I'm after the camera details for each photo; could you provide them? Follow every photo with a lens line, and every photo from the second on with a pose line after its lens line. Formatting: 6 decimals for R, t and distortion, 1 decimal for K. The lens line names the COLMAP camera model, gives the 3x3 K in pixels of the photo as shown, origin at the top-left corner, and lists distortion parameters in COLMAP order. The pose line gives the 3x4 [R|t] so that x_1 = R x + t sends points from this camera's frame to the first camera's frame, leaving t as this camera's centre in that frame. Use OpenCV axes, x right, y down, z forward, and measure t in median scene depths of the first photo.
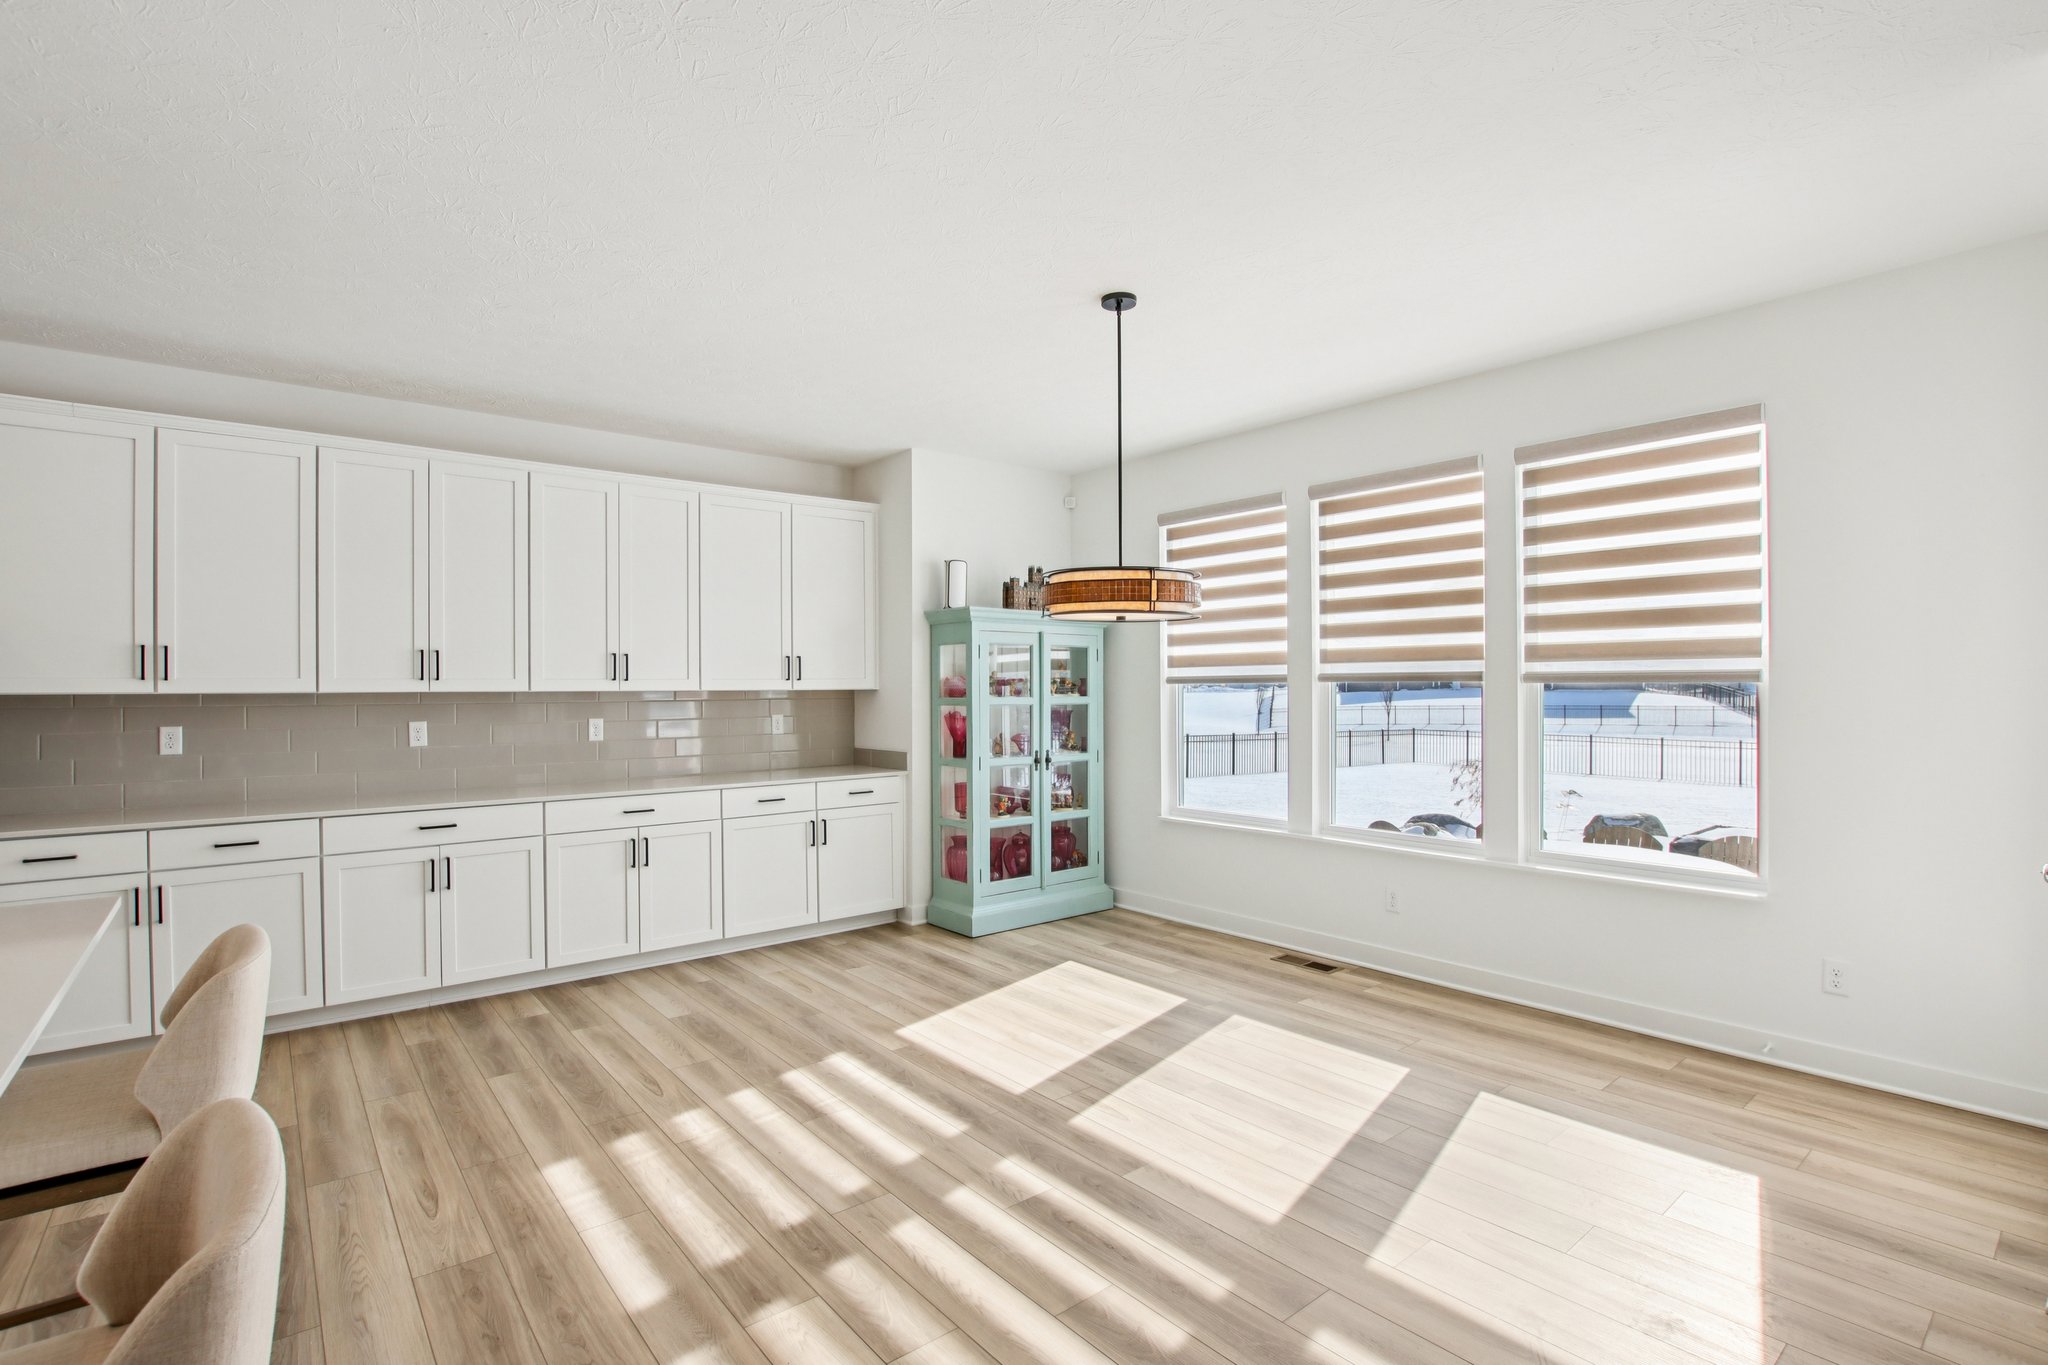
lens RADIAL K [[966.5, 0, 1025.0], [0, 966.5, 688.4], [0, 0, 1]] dist [-0.039664, 0.009207]
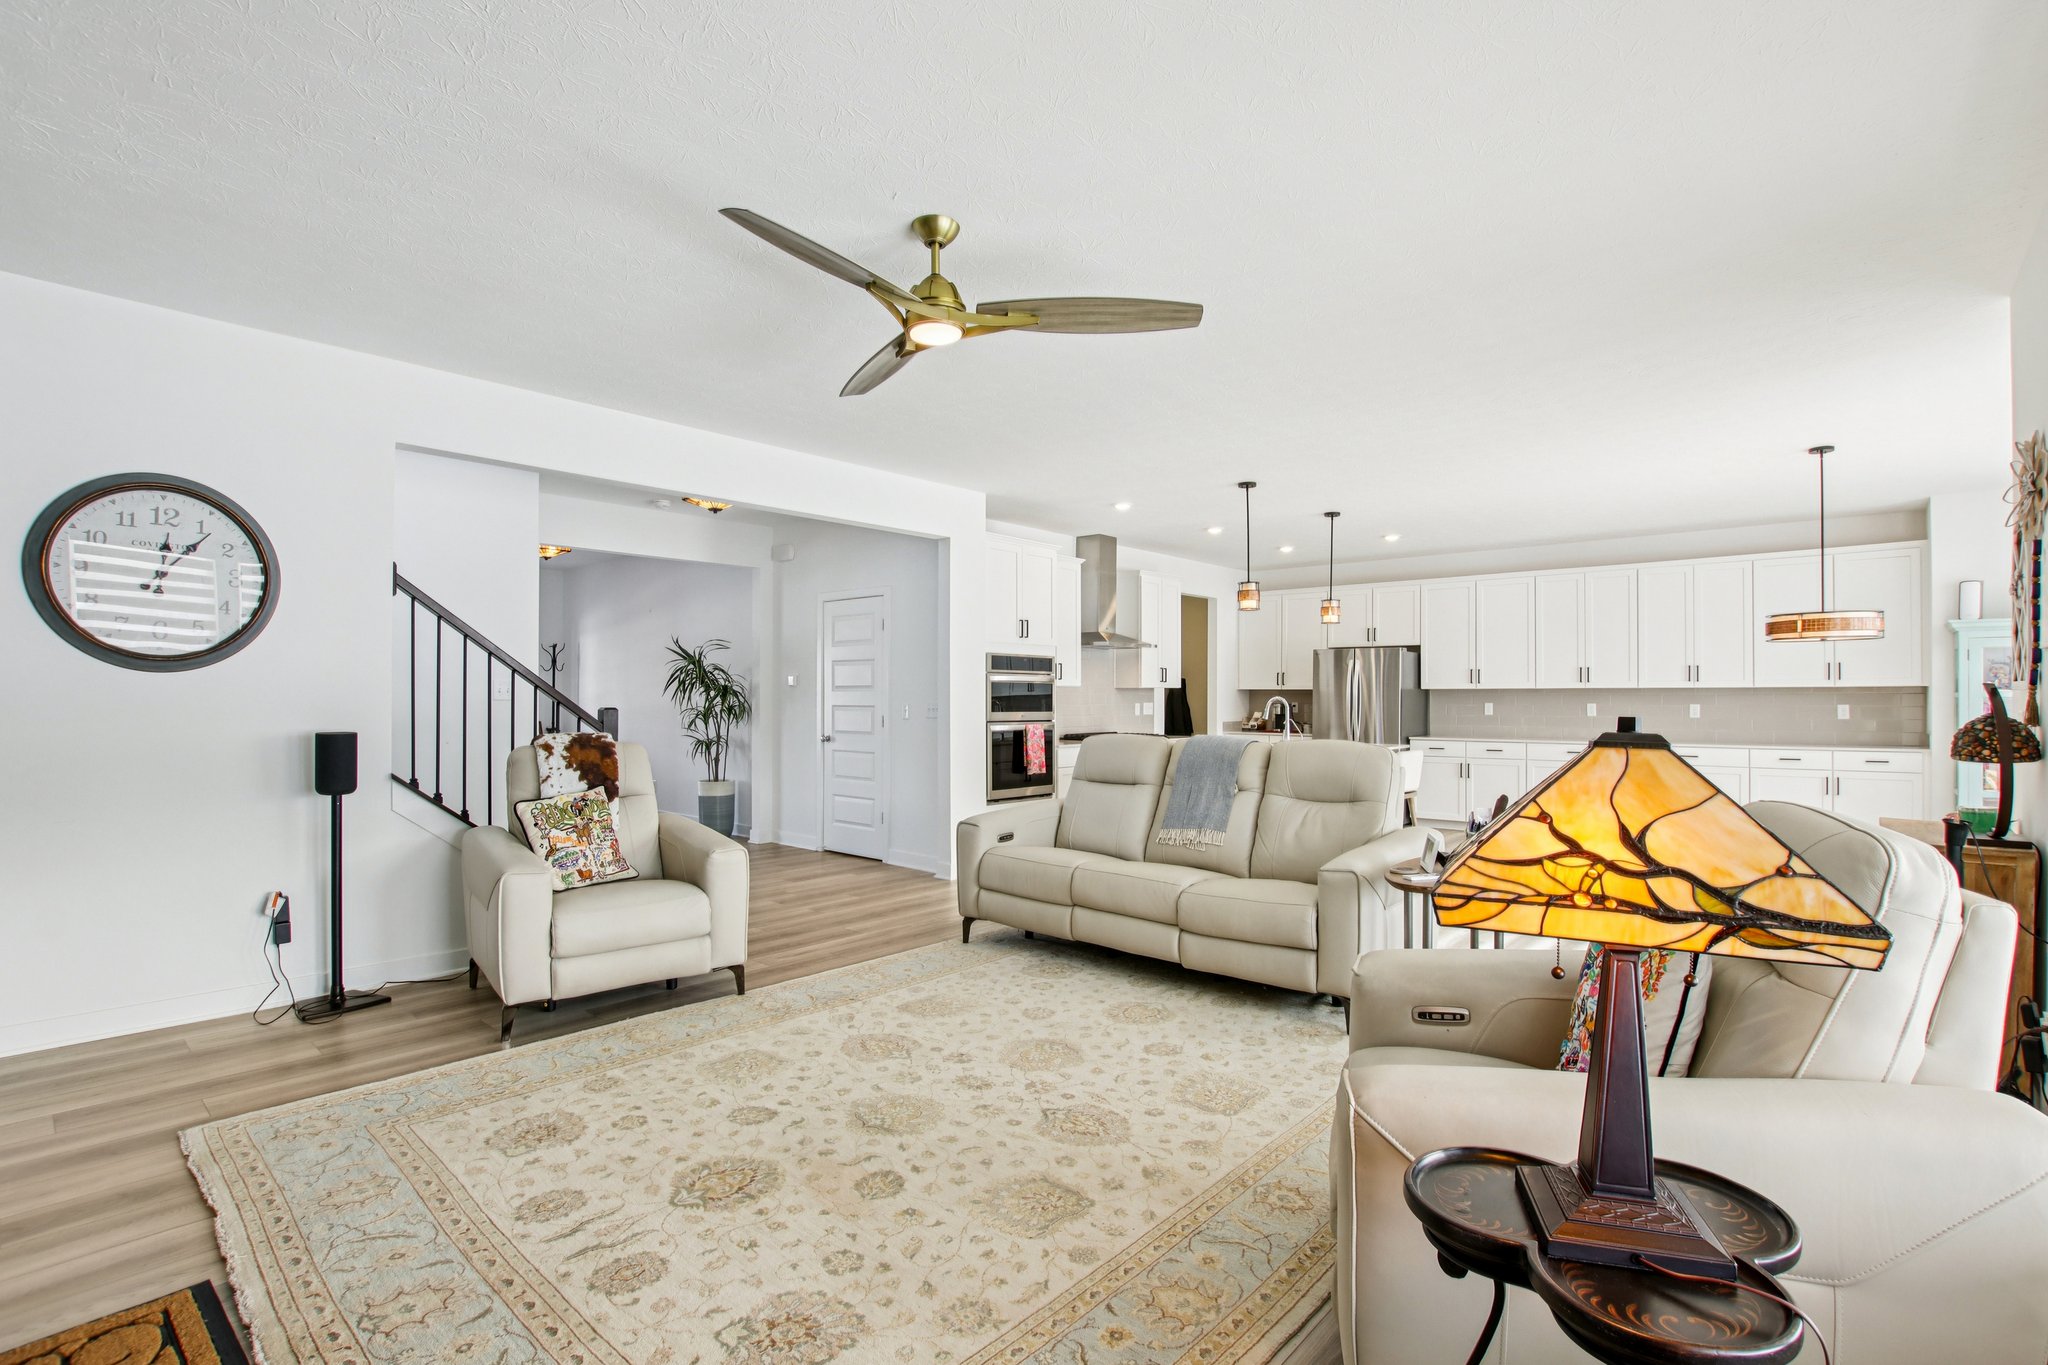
lens RADIAL K [[966.5, 0, 1025.0], [0, 966.5, 688.4], [0, 0, 1]] dist [-0.039664, 0.009207]
pose [[0.154571, -0.005700, -0.987965, 1.563825], [-0.001916, 0.999980, -0.006069, 0.025236], [0.987980, 0.002831, 0.154557, -0.649628]]
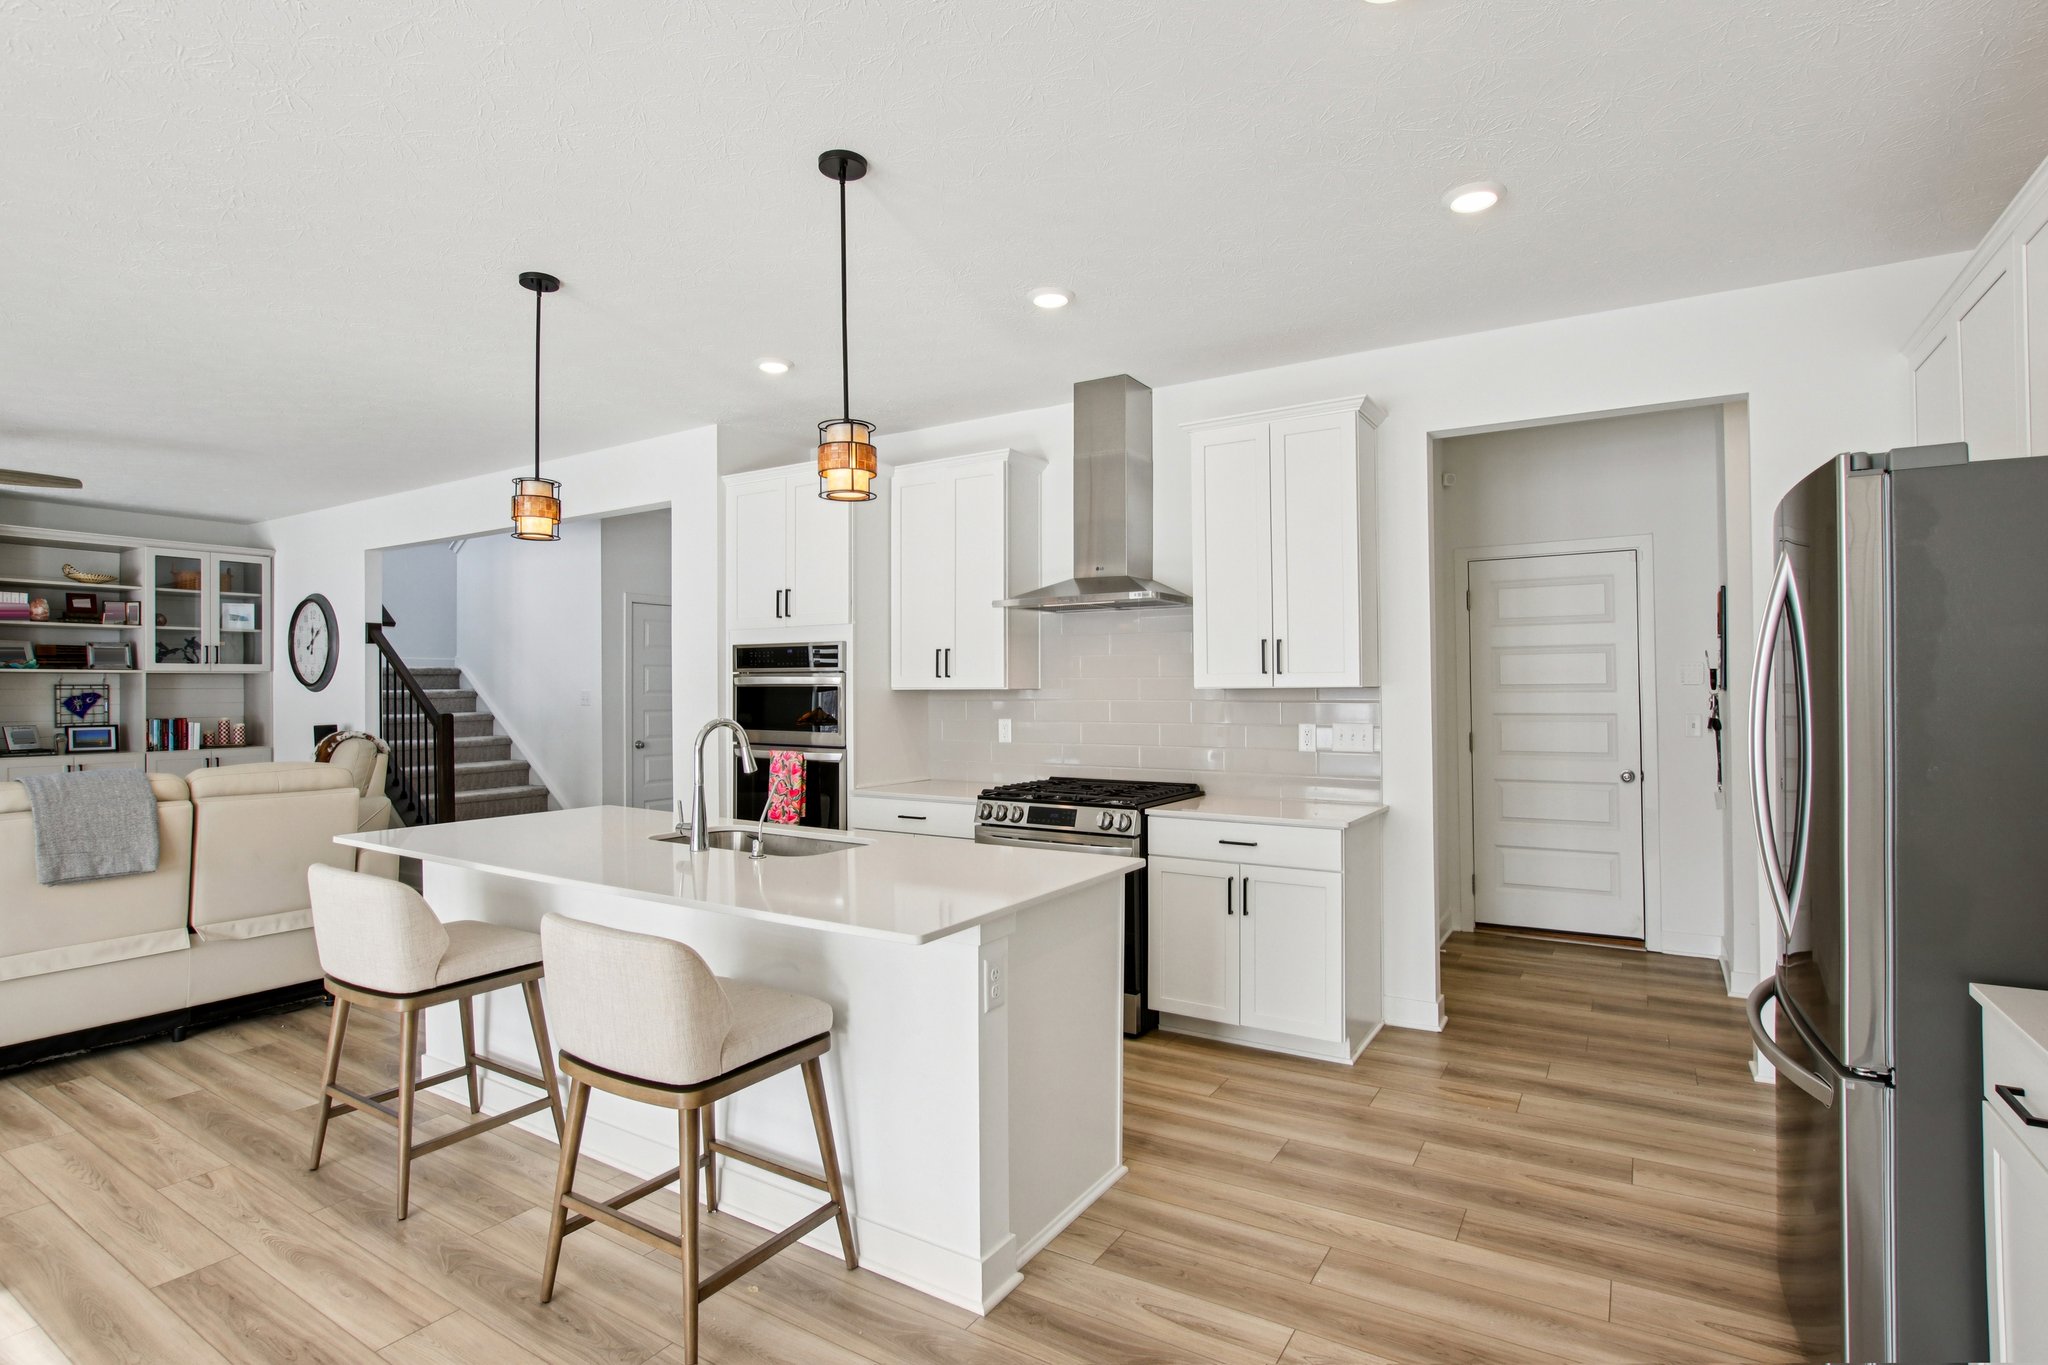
lens RADIAL K [[1010.7, 0, 1013.7], [0, 1010.7, 675.3], [0, 0, 1]] dist [-0.040290, 0.011313]
pose [[-0.949800, 0.004445, -0.312825, -0.520952], [0.008122, 0.999912, -0.010452, 0.000567], [0.312752, -0.012468, -0.949753, 1.263905]]
